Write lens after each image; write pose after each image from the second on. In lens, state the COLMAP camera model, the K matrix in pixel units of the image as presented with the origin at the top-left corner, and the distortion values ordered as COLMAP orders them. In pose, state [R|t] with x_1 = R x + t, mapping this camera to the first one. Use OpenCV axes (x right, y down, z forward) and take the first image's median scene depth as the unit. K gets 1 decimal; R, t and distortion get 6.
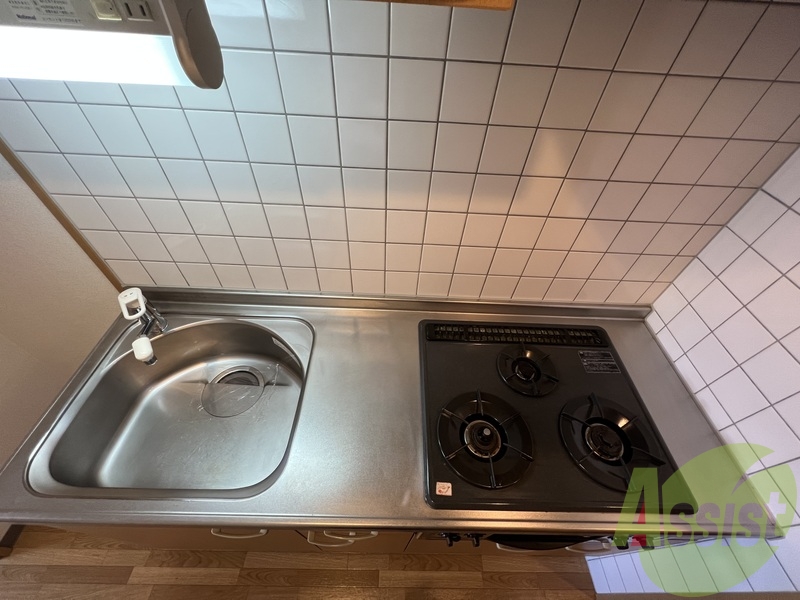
lens RADIAL K [[320.3, 0, 398.5], [0, 320.3, 302.1], [0, 0, 1]] dist [-0.000108, -0.000034]
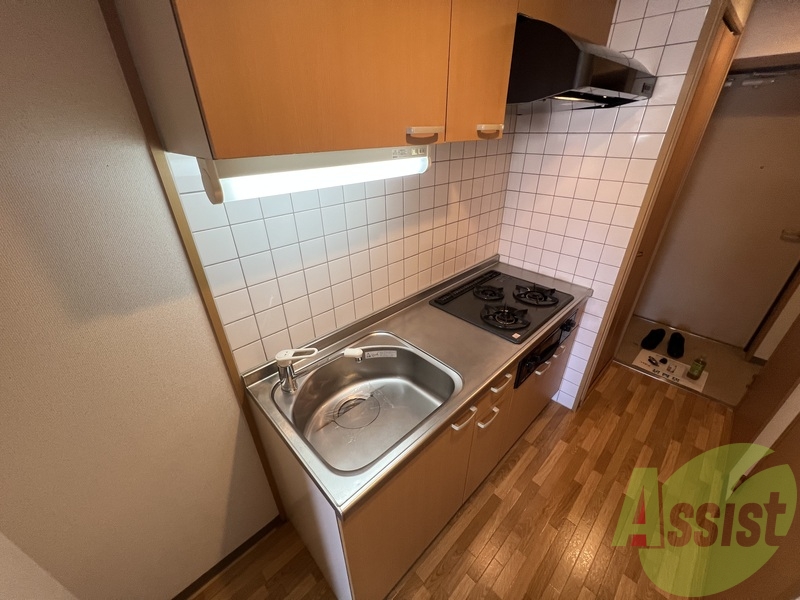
lens RADIAL K [[320.3, 0, 398.5], [0, 320.3, 302.1], [0, 0, 1]] dist [-0.000108, -0.000034]
pose [[0.715351, -0.385908, 0.582536, -1.076803], [0.547316, 0.827724, -0.123767, 0.190584], [-0.434416, 0.407368, 0.803327, -0.266784]]
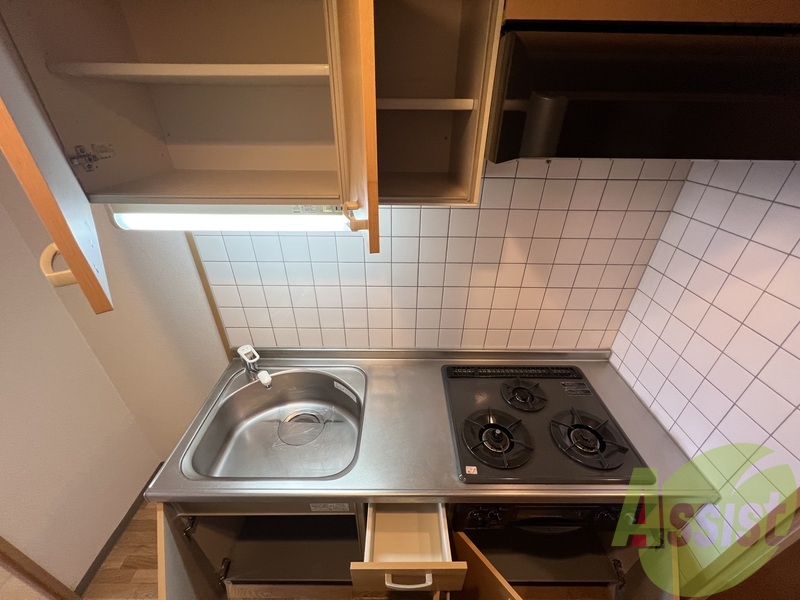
lens RADIAL K [[320.3, 0, 398.5], [0, 320.3, 302.1], [0, 0, 1]] dist [-0.000108, -0.000034]
pose [[0.999249, -0.037401, -0.010152, -0.102010], [0.032955, 0.957889, -0.285241, 0.196995], [0.020393, 0.284692, 0.958402, -0.423221]]
